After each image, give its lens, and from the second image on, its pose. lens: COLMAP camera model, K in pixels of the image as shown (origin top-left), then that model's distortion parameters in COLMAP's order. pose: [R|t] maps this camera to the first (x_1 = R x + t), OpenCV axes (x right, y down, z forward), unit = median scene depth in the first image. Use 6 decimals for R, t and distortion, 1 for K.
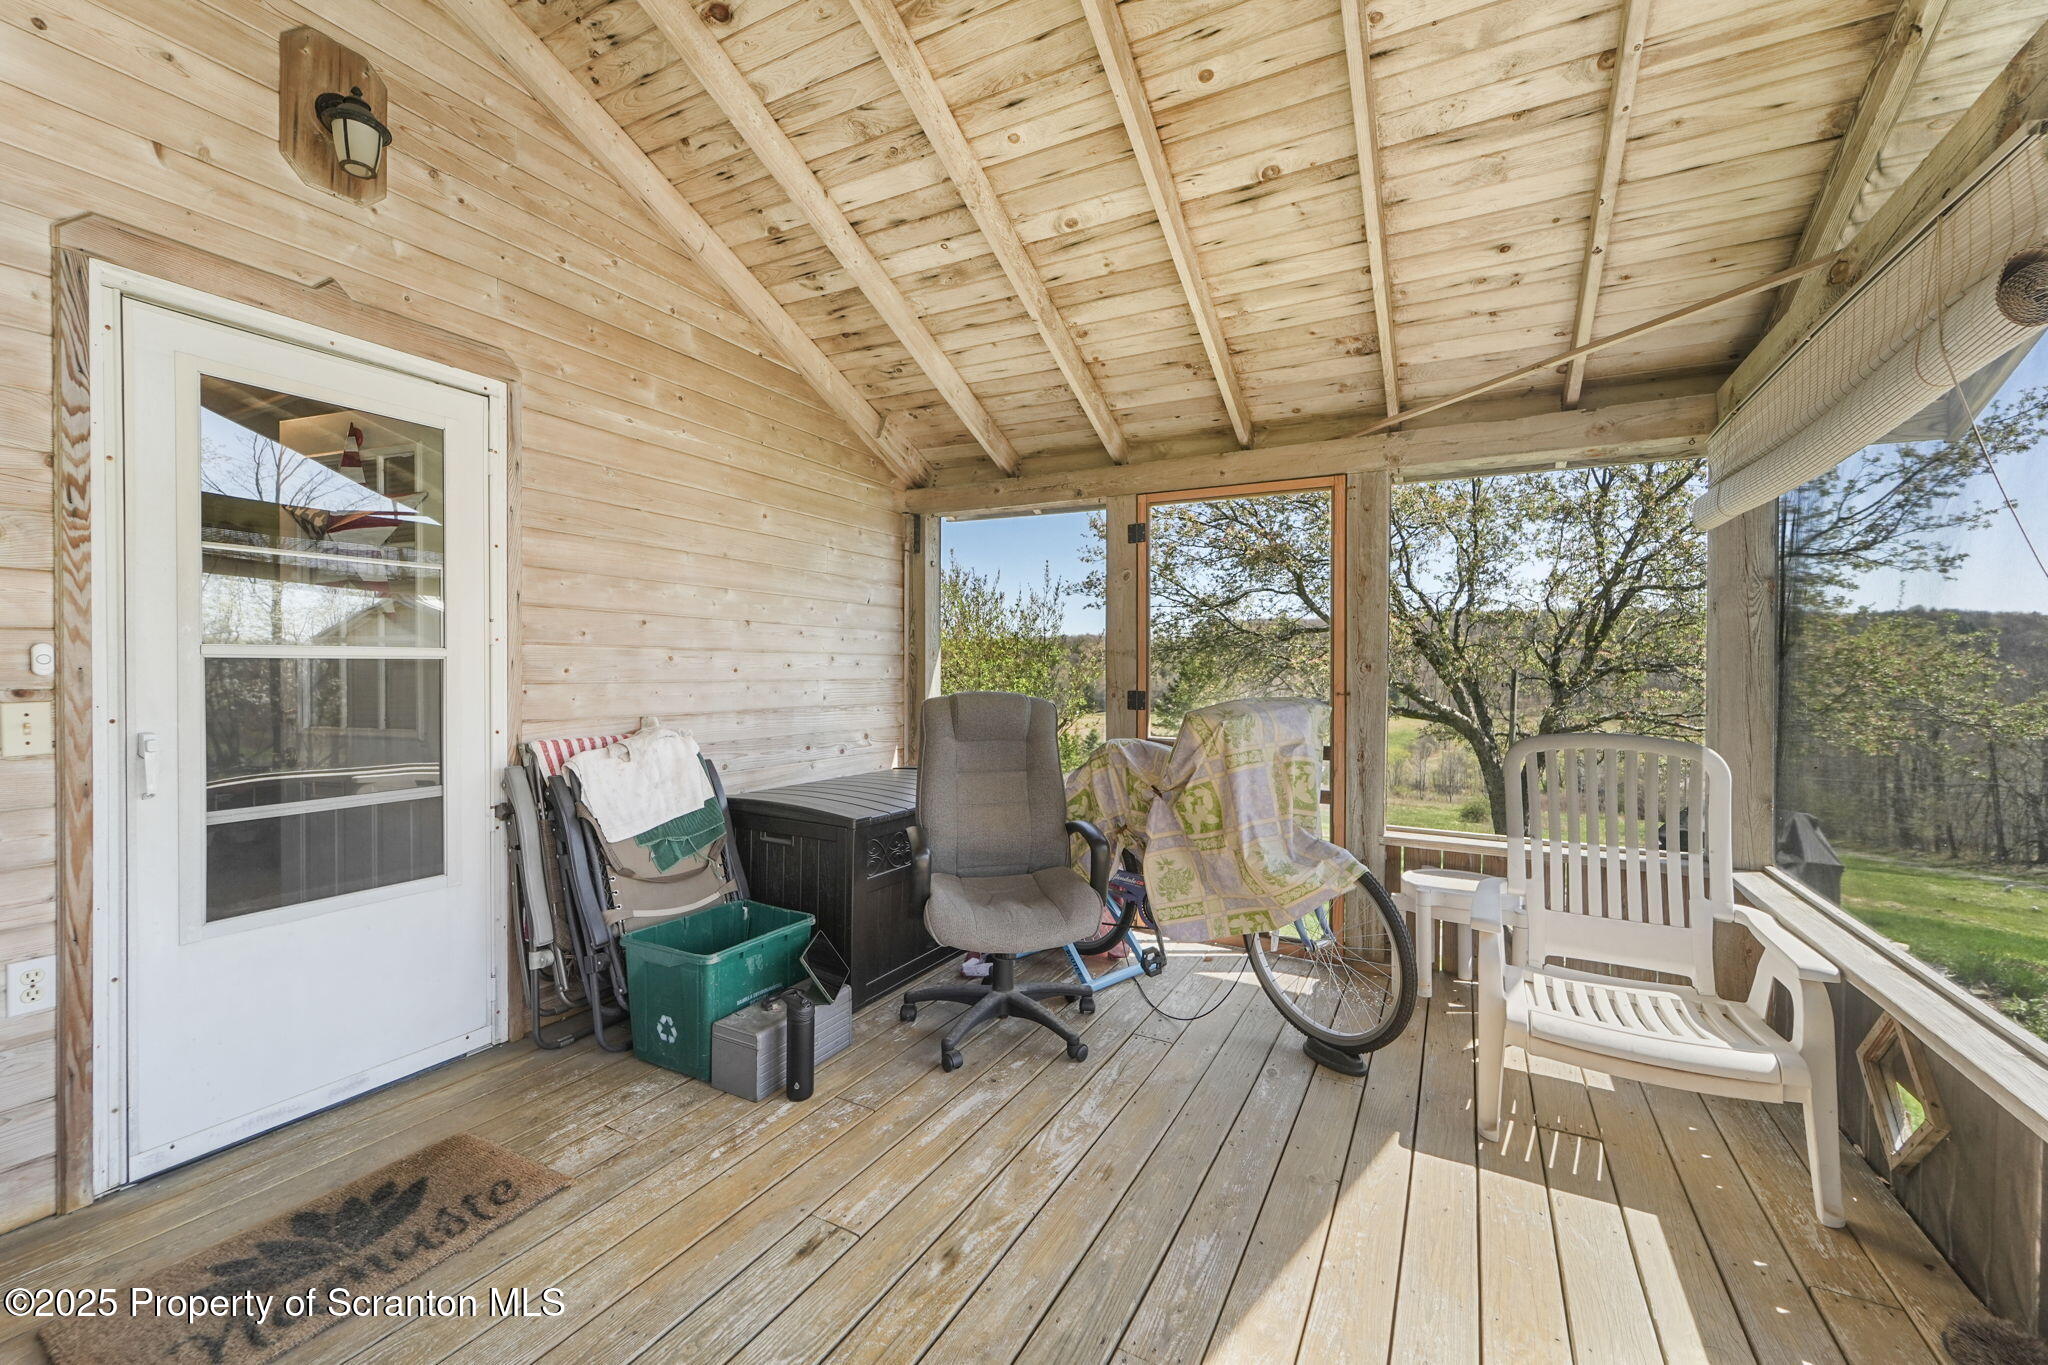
lens RADIAL K [[824.6, 0, 1022.5], [0, 824.6, 673.4], [0, 0, 1]] dist [0.003284, -0.000761]
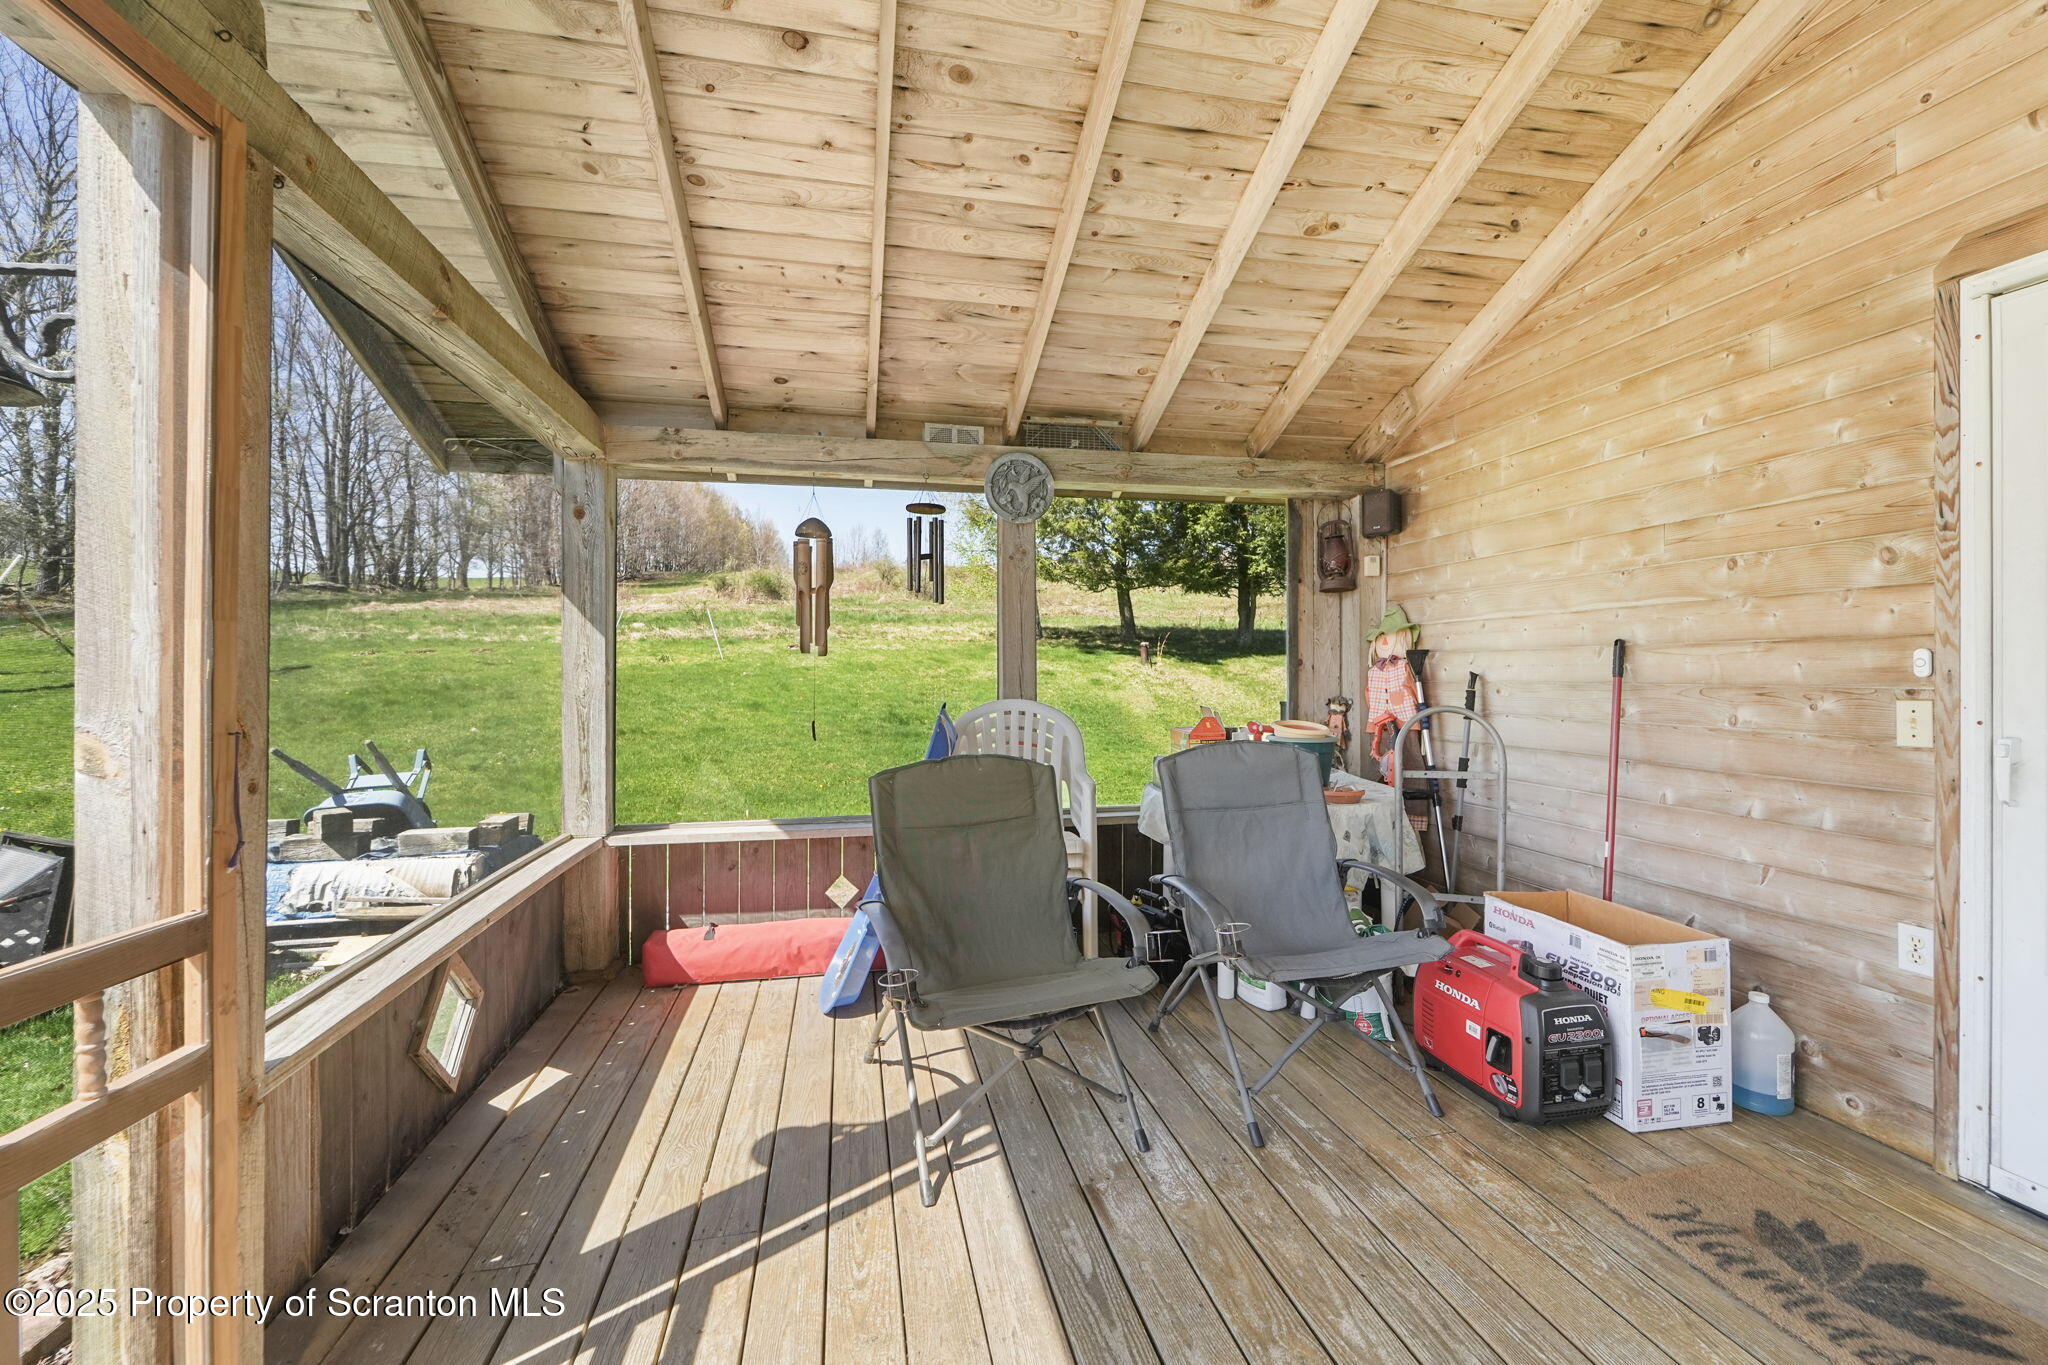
lens RADIAL K [[824.6, 0, 1023.0], [0, 824.6, 671.7], [0, 0, 1]] dist [0.003284, -0.000761]
pose [[-0.763607, -0.002913, -0.645674, 0.466354], [-0.006469, 0.999974, 0.003139, -0.000522], [0.645649, 0.006573, -0.763606, 1.047587]]
